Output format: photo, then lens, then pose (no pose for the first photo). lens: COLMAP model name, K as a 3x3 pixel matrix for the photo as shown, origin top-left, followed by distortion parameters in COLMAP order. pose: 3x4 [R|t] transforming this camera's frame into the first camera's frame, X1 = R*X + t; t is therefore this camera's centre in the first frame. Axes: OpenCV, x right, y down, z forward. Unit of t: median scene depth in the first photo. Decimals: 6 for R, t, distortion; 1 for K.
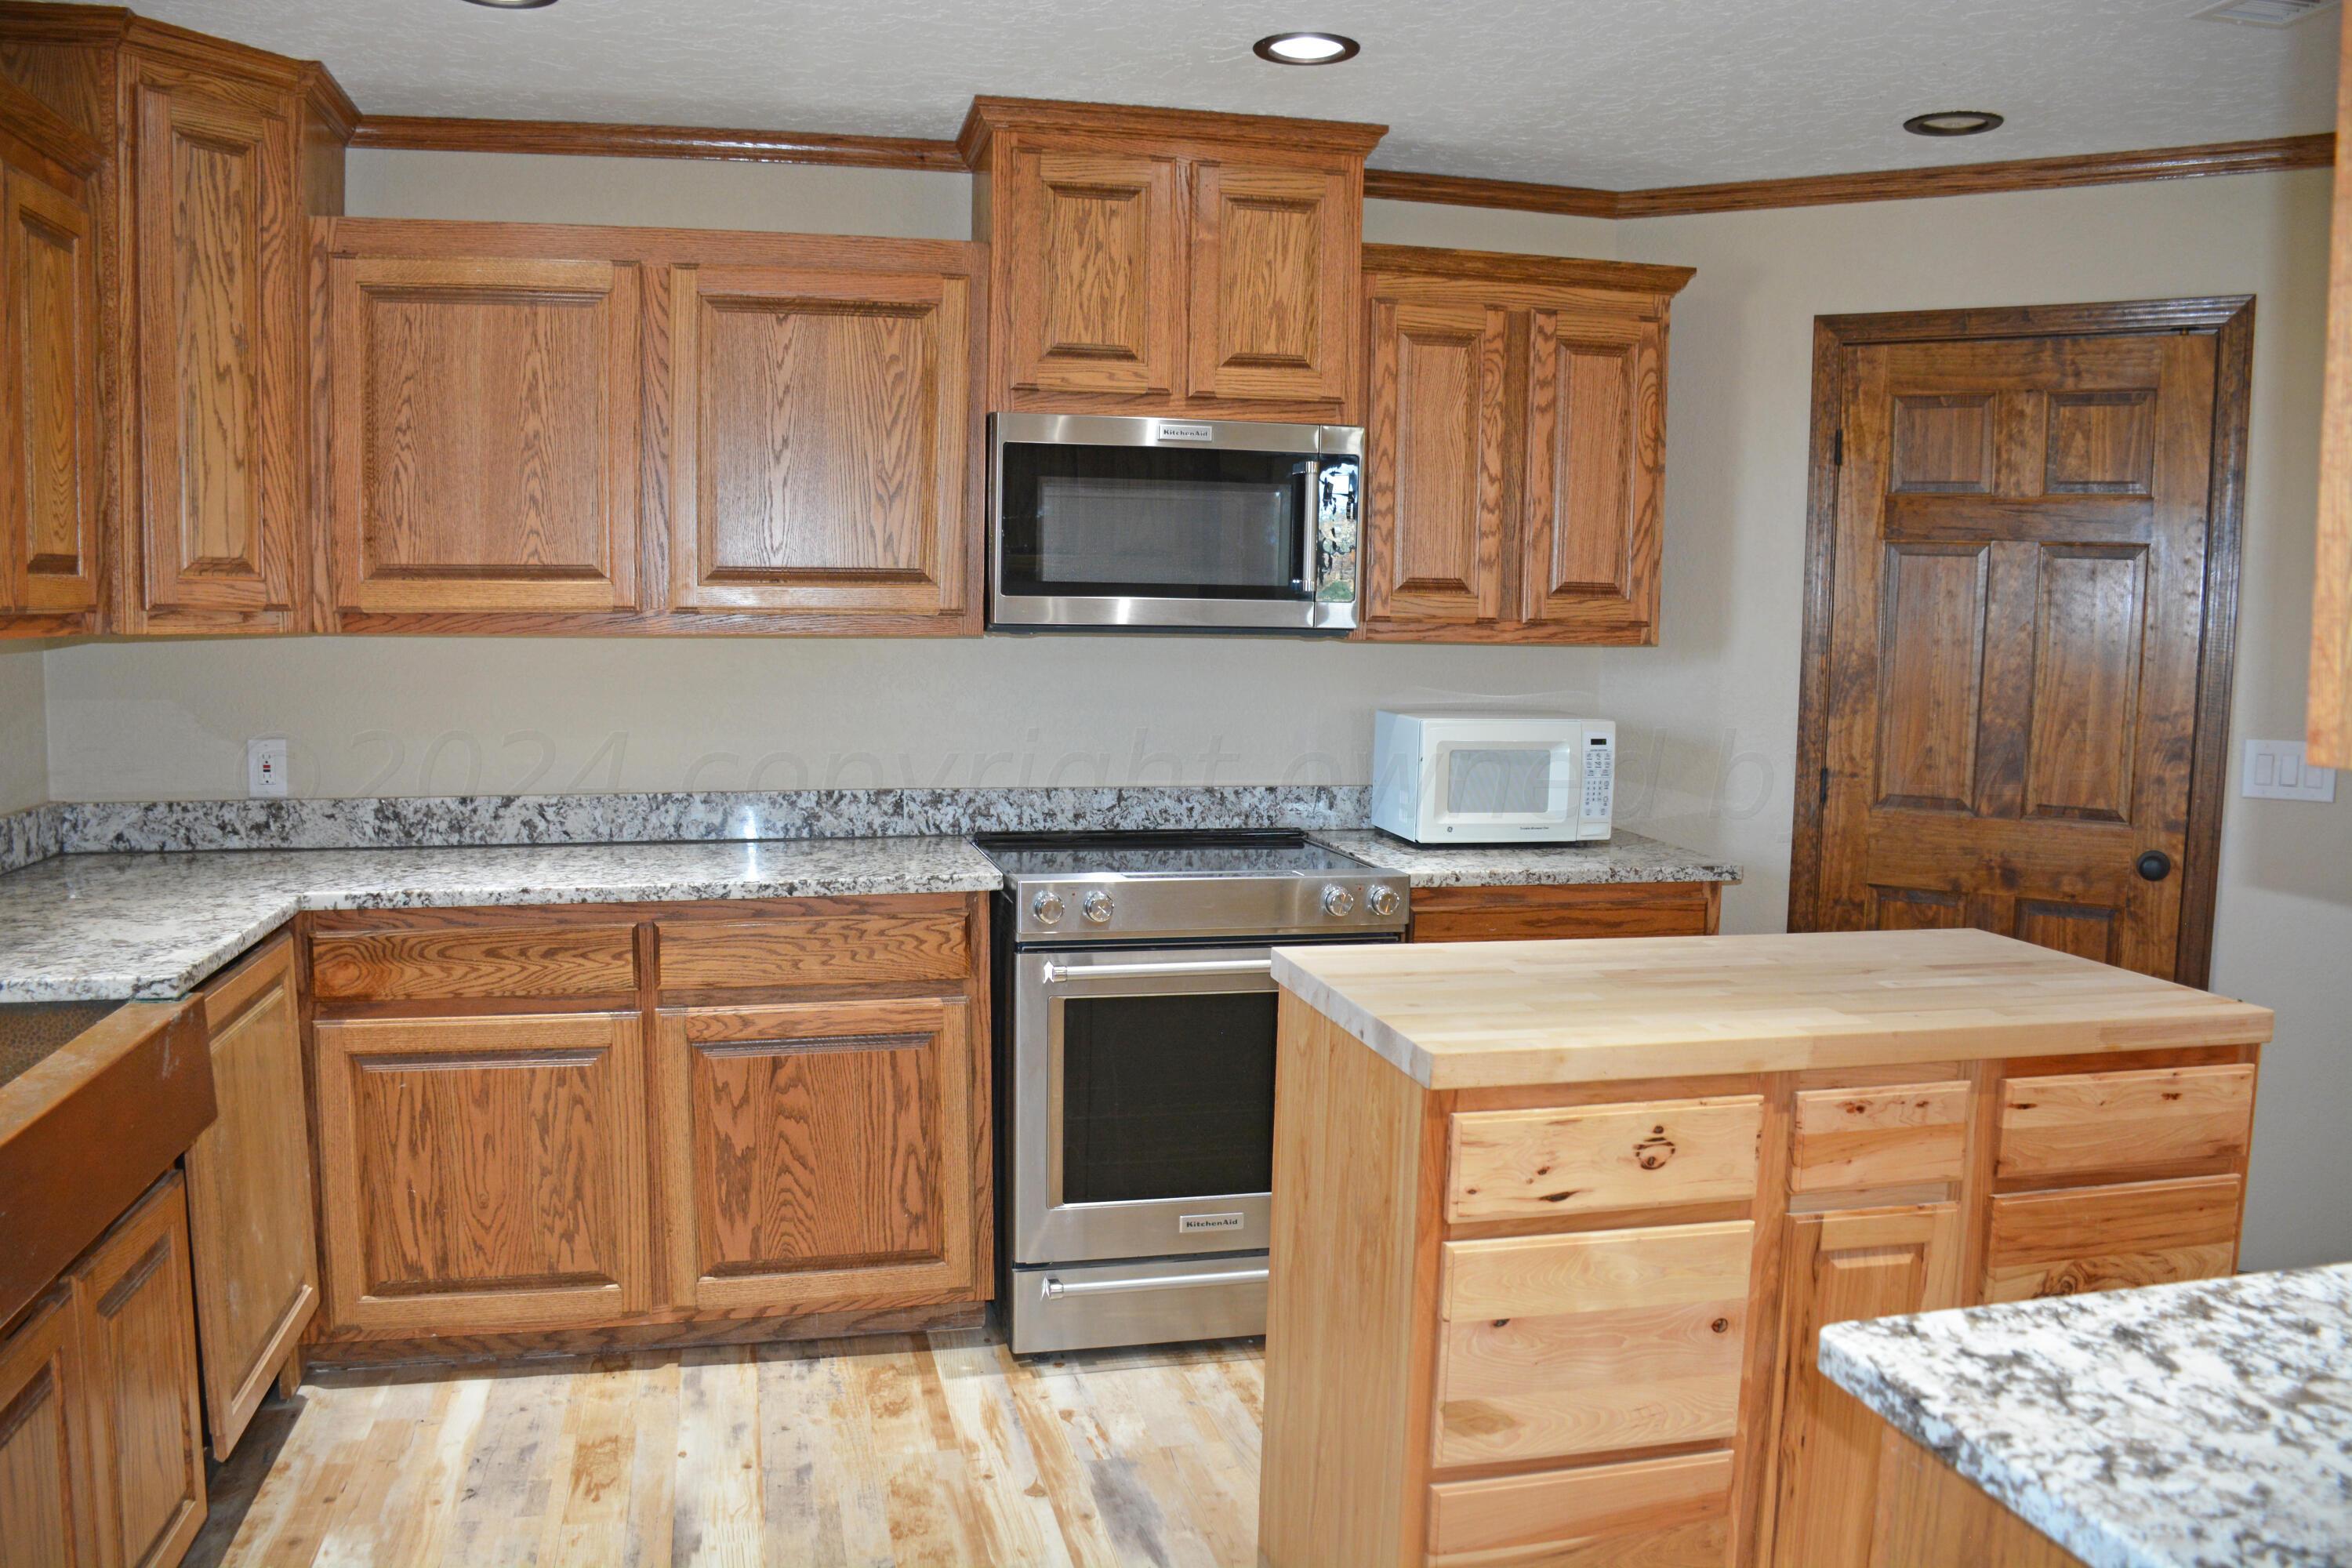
lens RADIAL K [[1809.4, 0, 1176.0], [0, 1809.4, 784.0], [0, 0, 1]] dist [-0.147801, 0.092186]
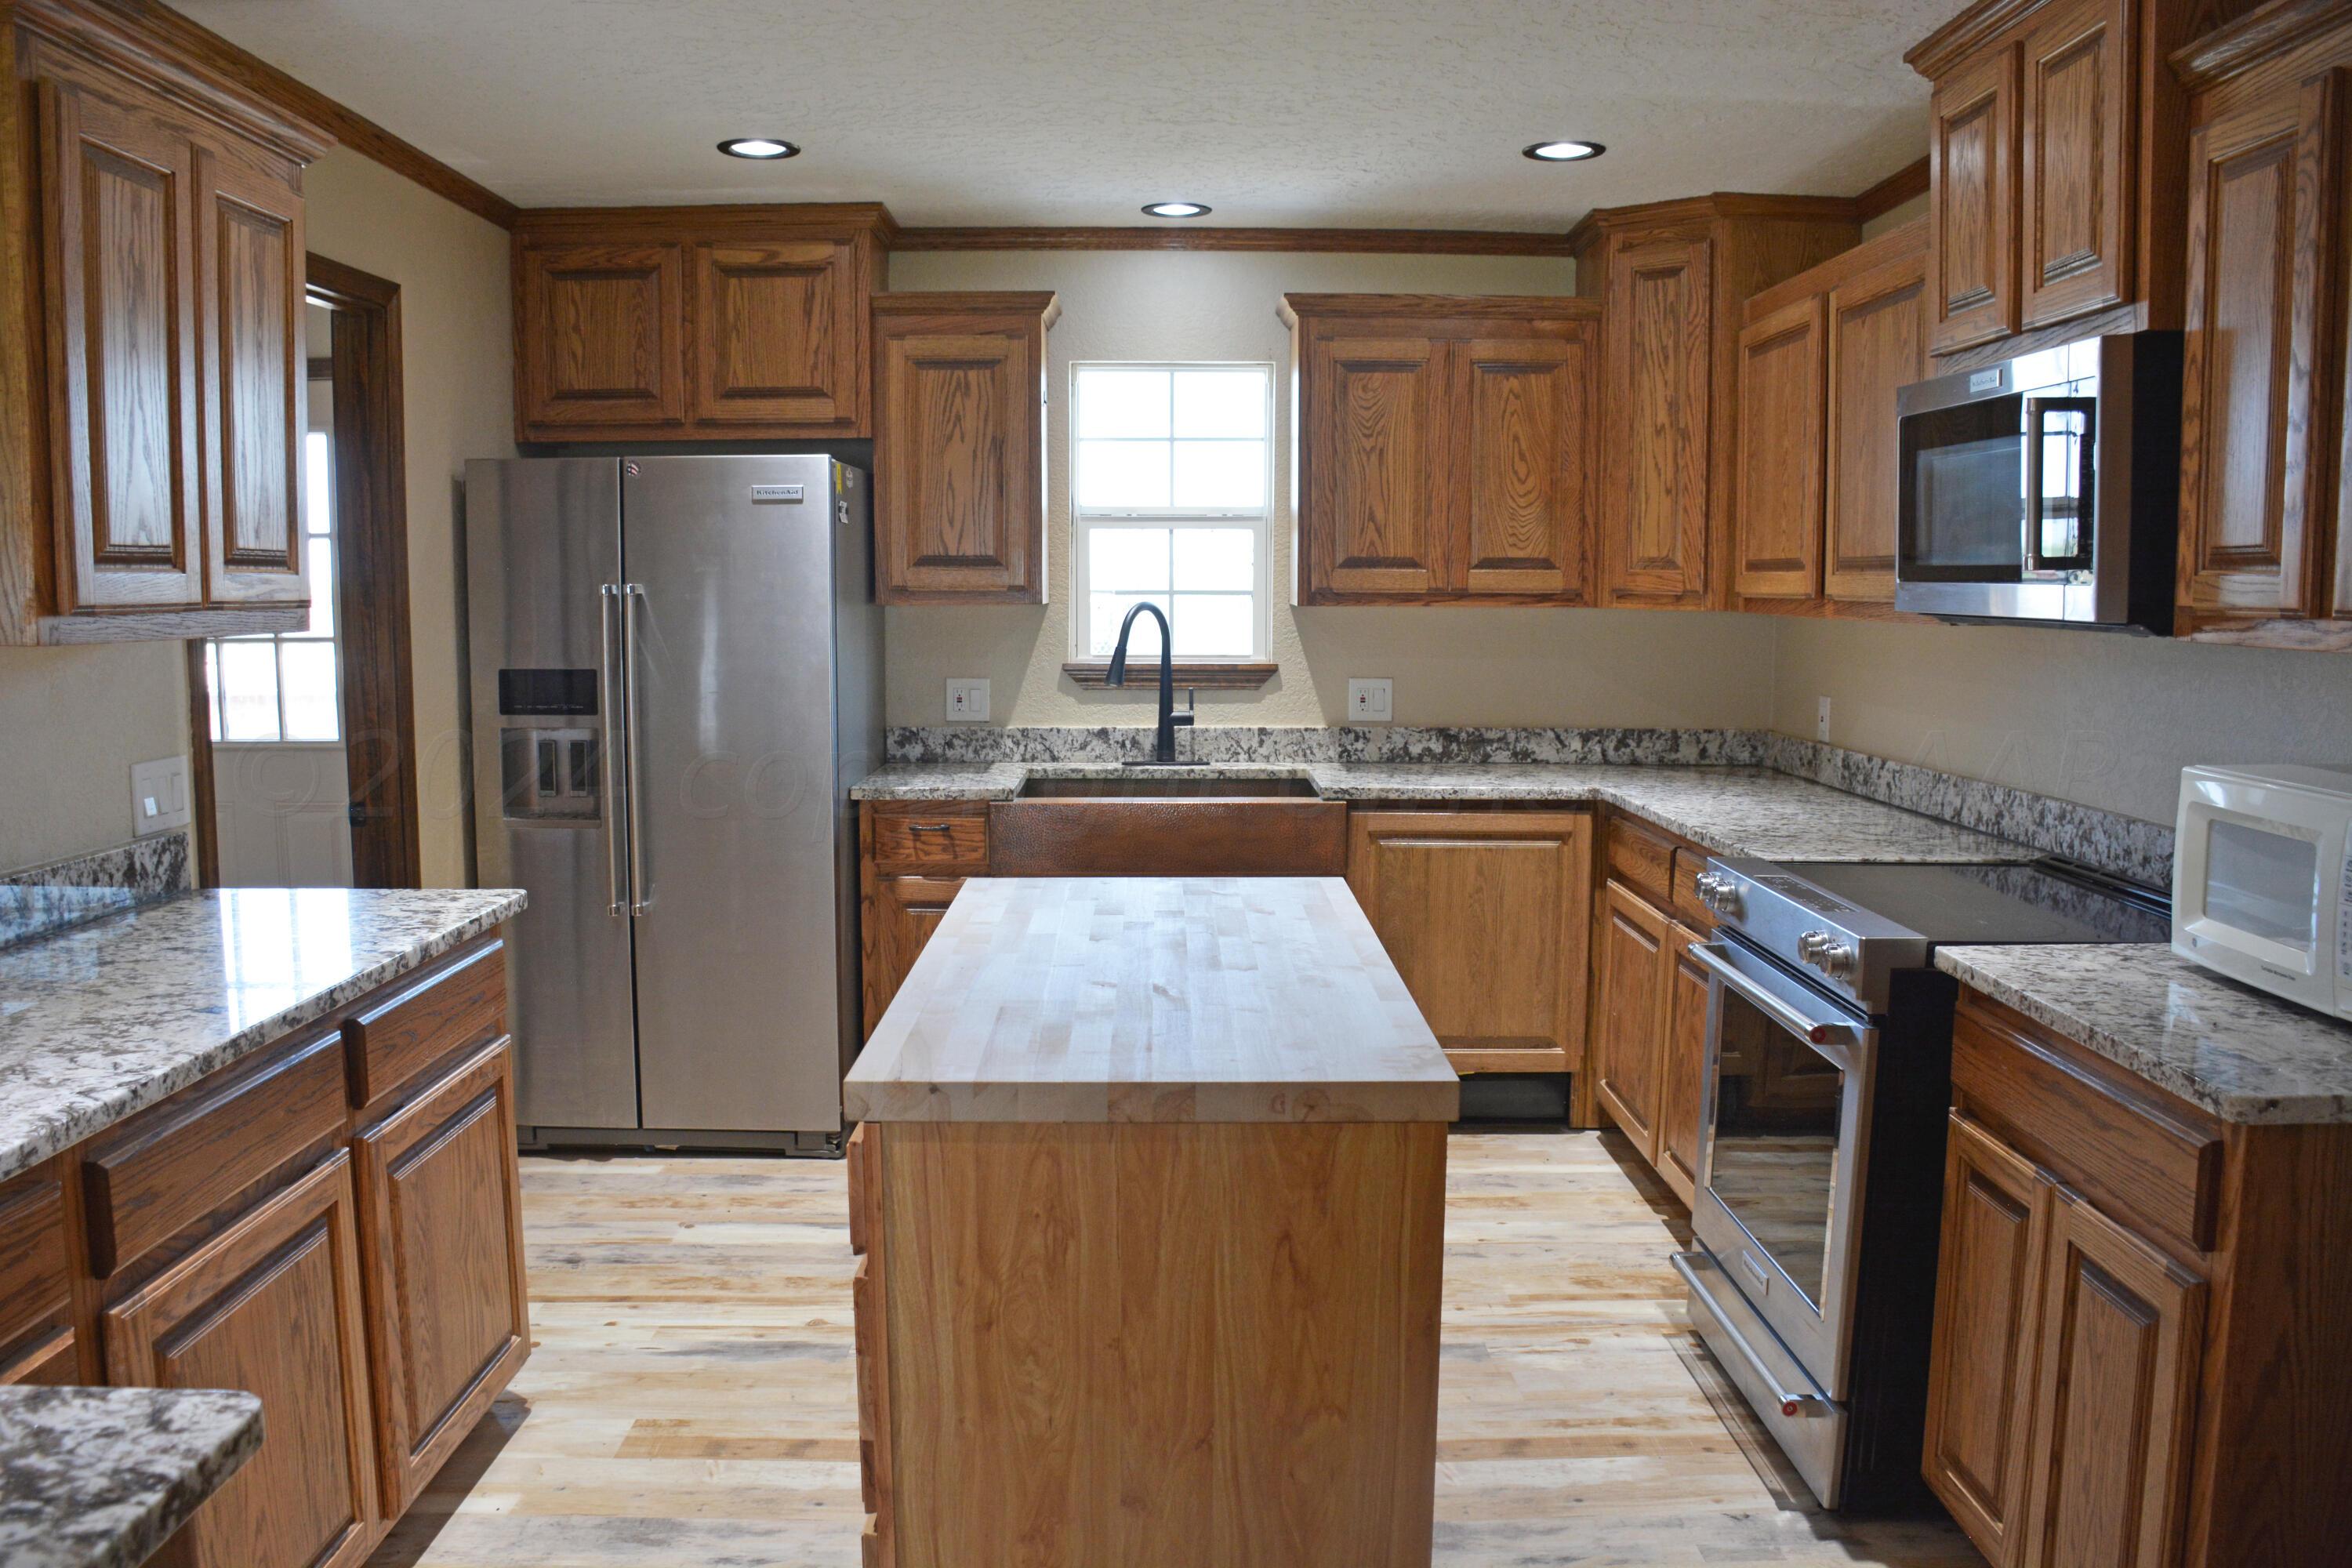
lens RADIAL K [[1809.4, 0, 1176.0], [0, 1809.4, 784.0], [0, 0, 1]] dist [-0.147801, 0.092186]
pose [[-0.222072, 0.095828, -0.970310, 1.009679], [-0.101883, 0.987430, 0.120837, -0.083321], [0.969693, 0.125692, -0.209517, 0.954468]]
